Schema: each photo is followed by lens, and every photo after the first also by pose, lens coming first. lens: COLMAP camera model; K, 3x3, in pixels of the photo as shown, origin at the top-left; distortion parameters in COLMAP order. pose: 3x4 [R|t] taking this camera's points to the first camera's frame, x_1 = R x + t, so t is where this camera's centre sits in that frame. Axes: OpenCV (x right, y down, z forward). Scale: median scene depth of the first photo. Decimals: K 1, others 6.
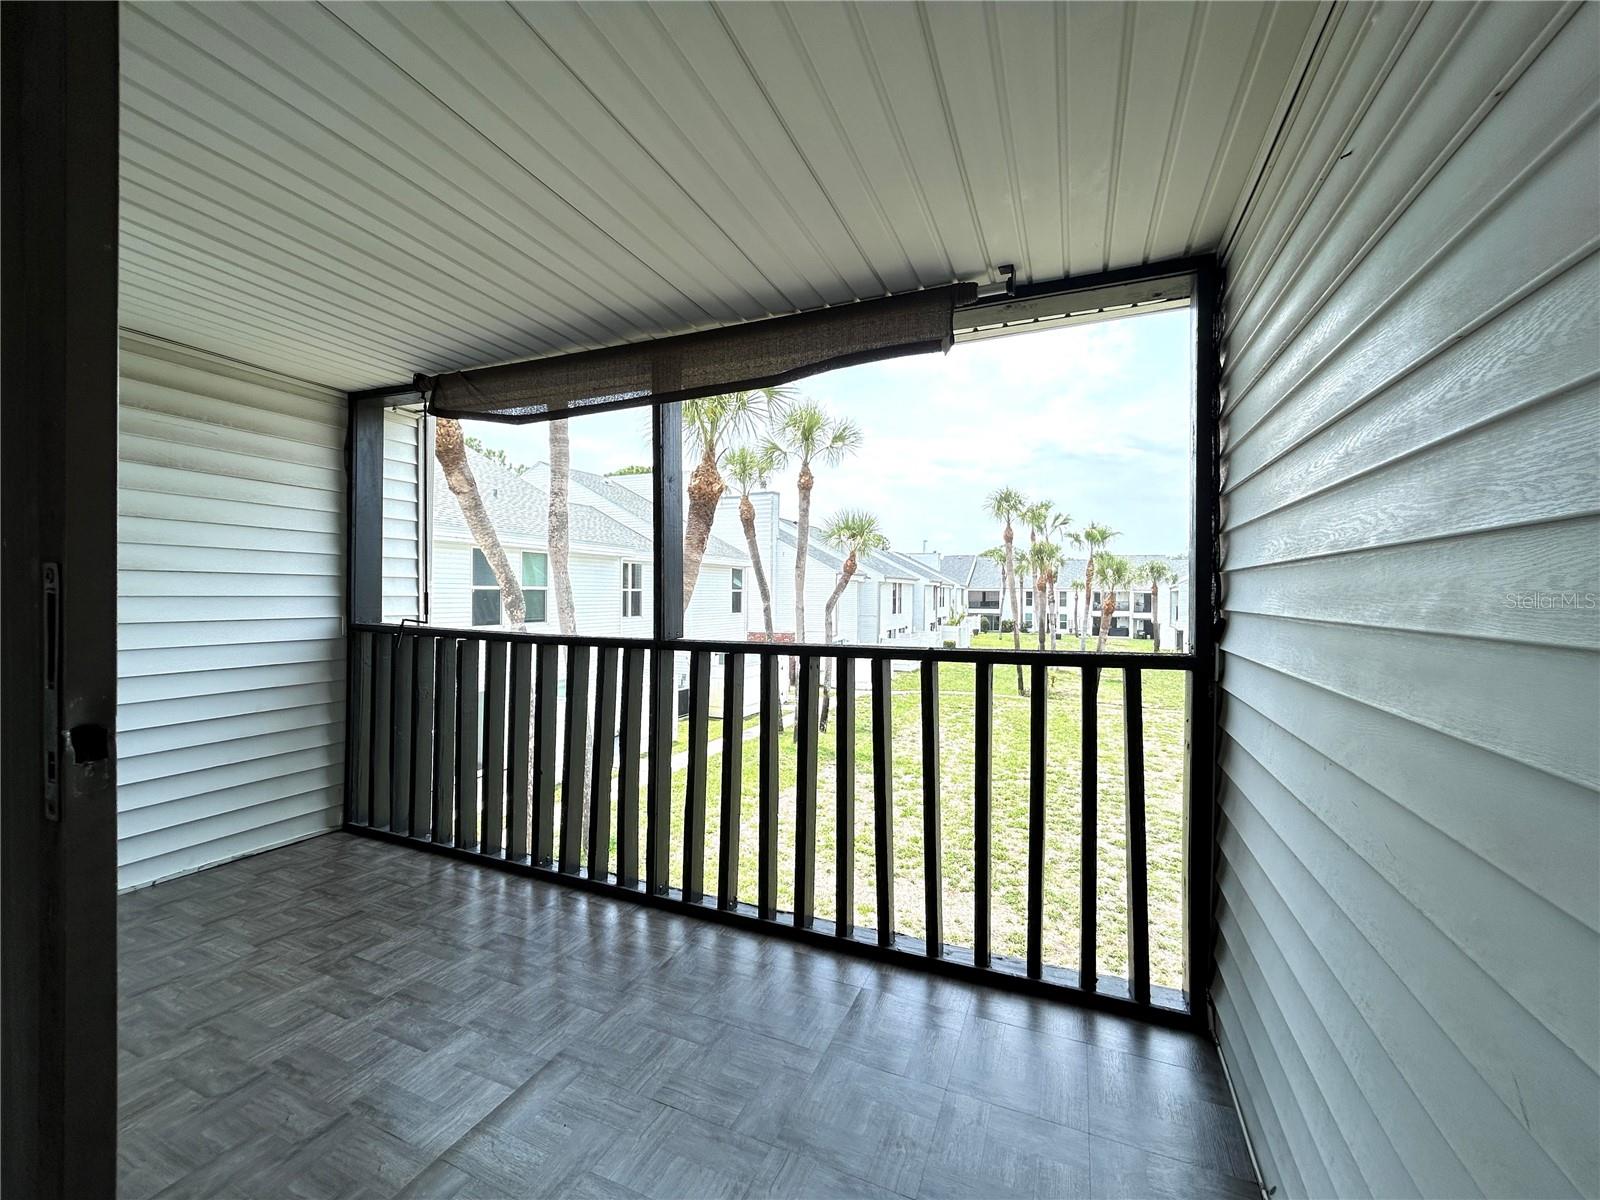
lens RADIAL K [[641.7, 0, 800.0], [0, 641.7, 600.0], [0, 0, 1]] dist [0.000490, 0.000012]
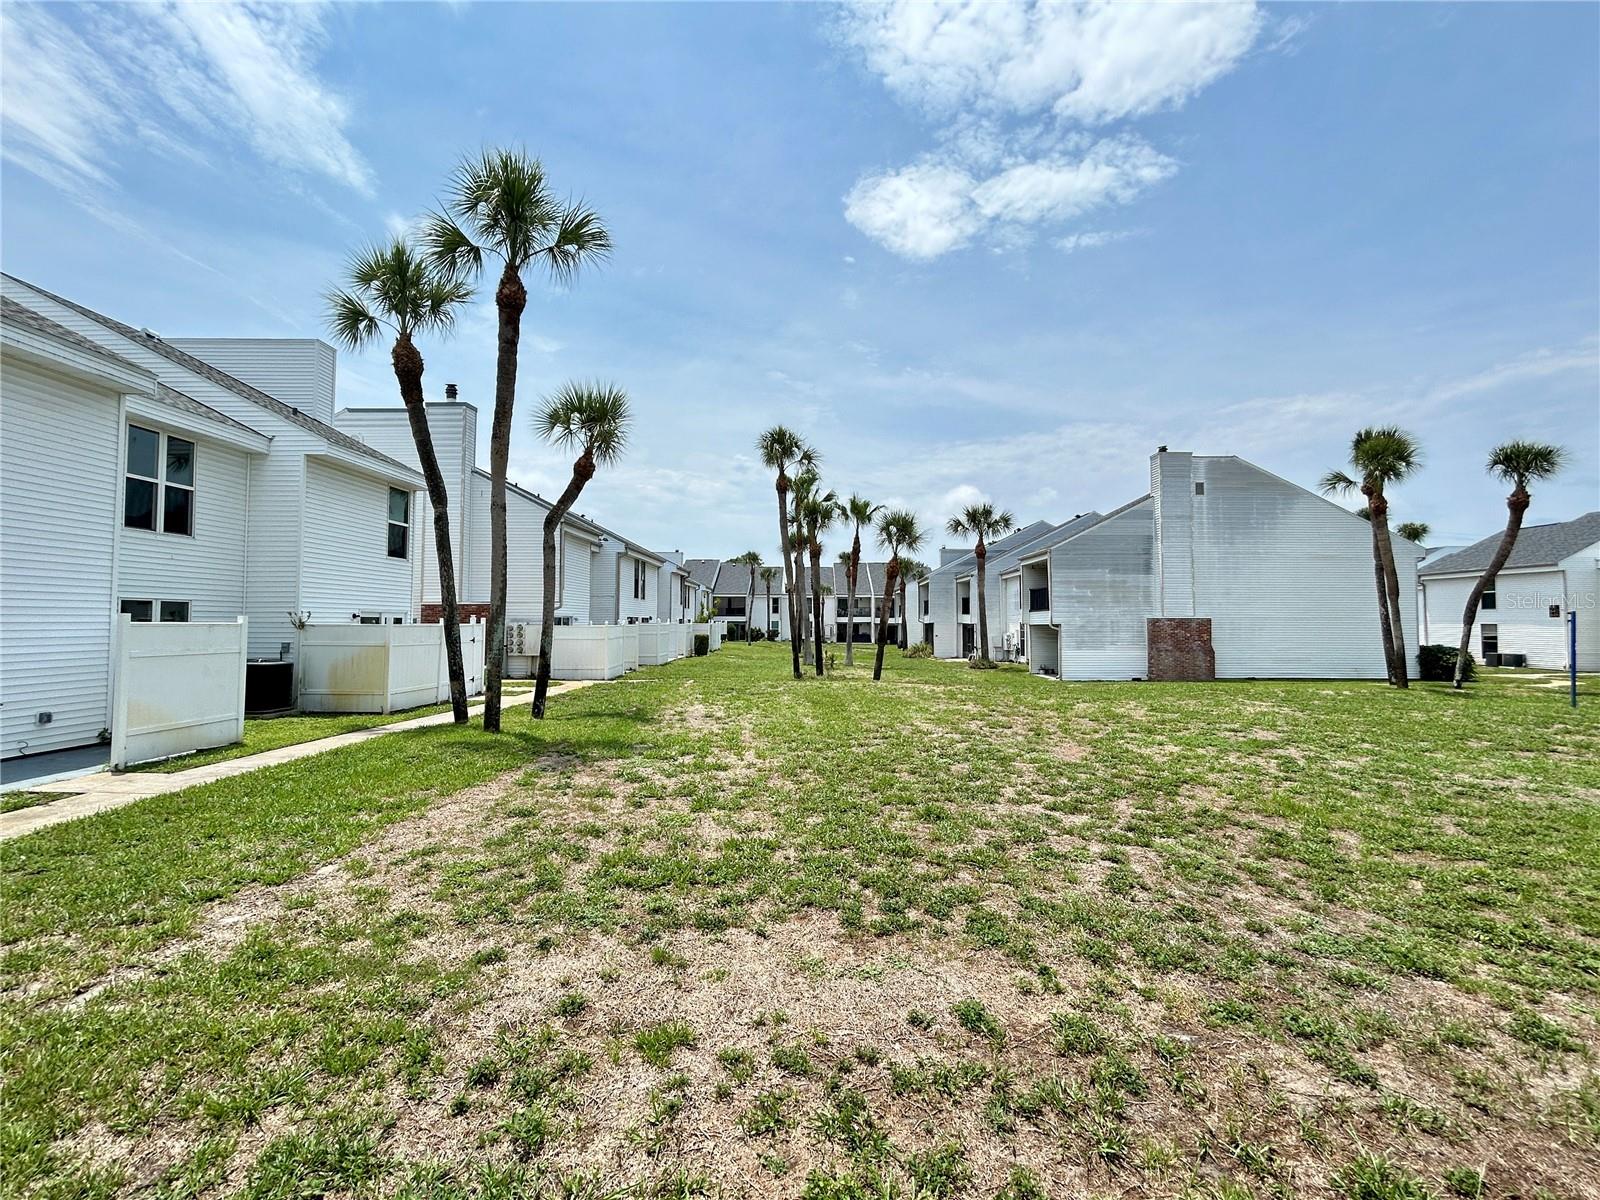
lens RADIAL K [[675.8, 0, 800.0], [0, 675.8, 600.0], [0, 0, 1]] dist [-0.002648, 0.000345]
pose [[0.921138, 0.009889, 0.389111, 0.010360], [0.005729, 0.999224, -0.038957, 0.093250], [-0.389195, 0.038114, 0.920367, 0.224623]]
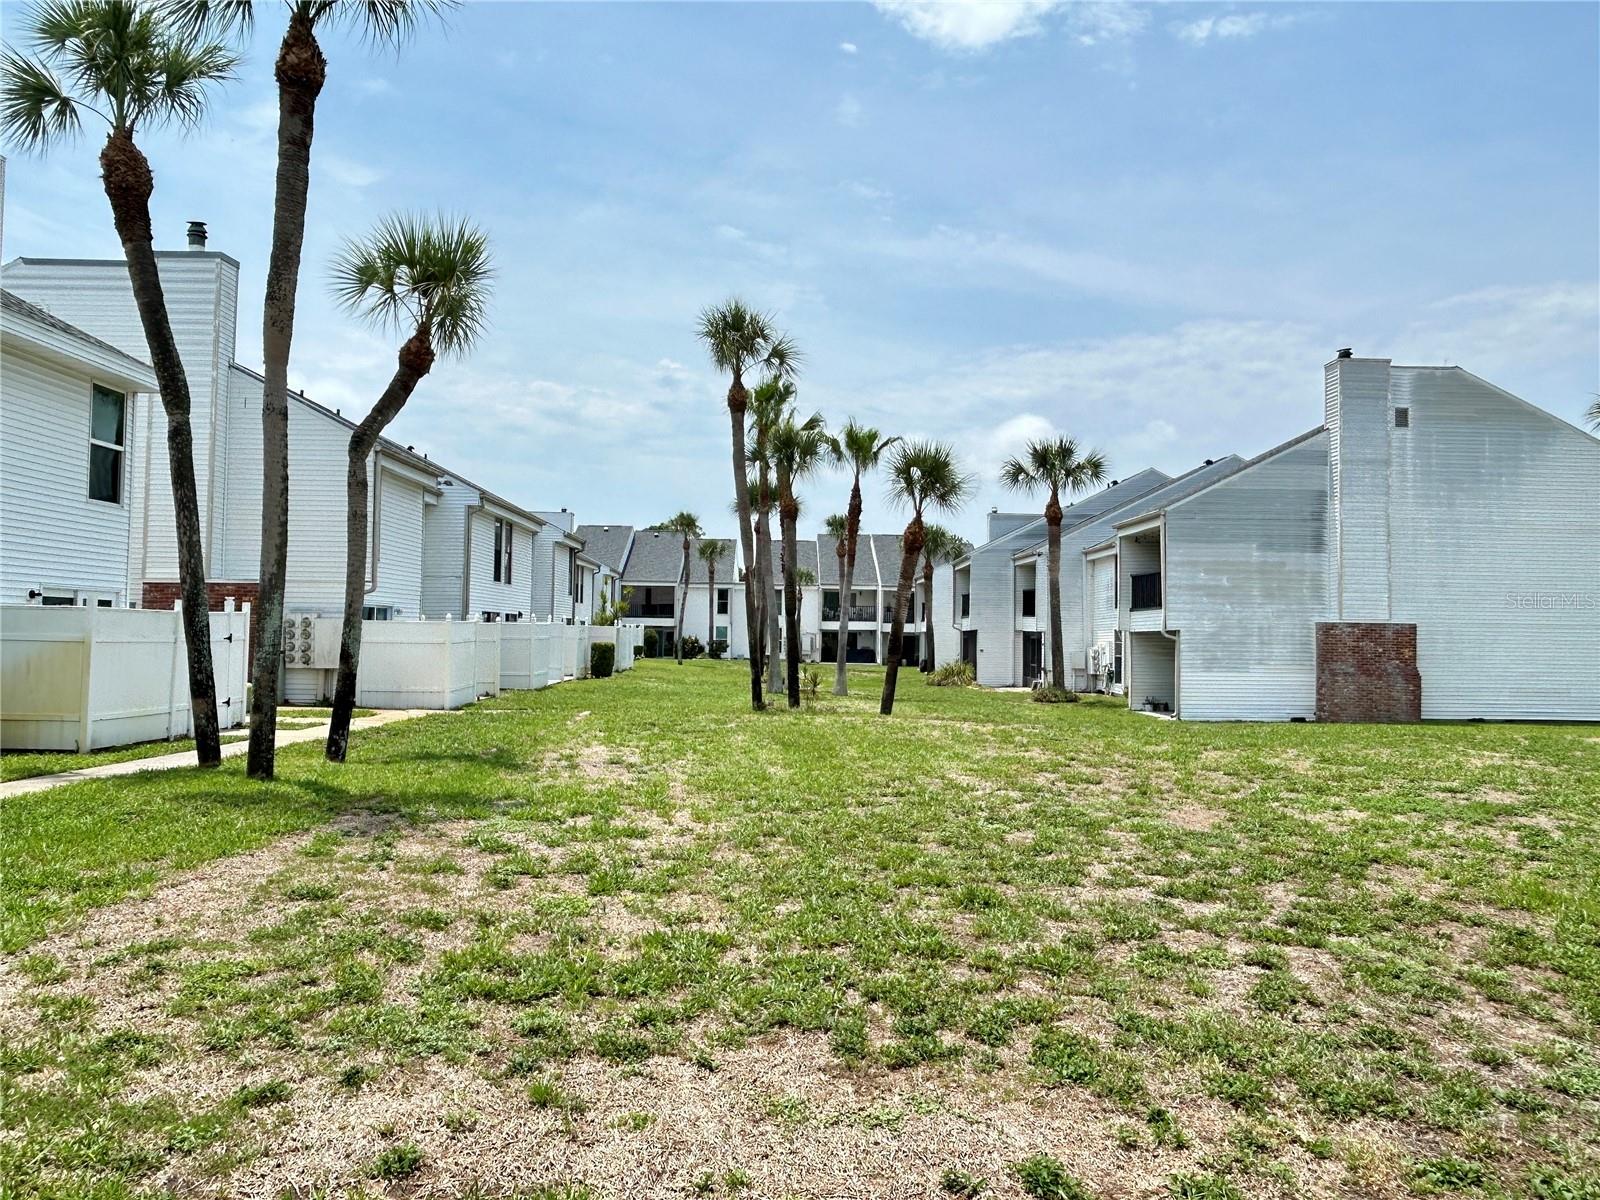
lens RADIAL K [[1090.8, 0, 792.4], [0, 1090.8, 602.4], [0, 0, 1]] dist [0.000411, -0.005071]
pose [[0.909655, 0.019752, 0.414895, 0.008655], [-0.006231, 0.999405, -0.033917, 0.103923], [-0.415318, 0.028267, 0.909237, 0.225437]]
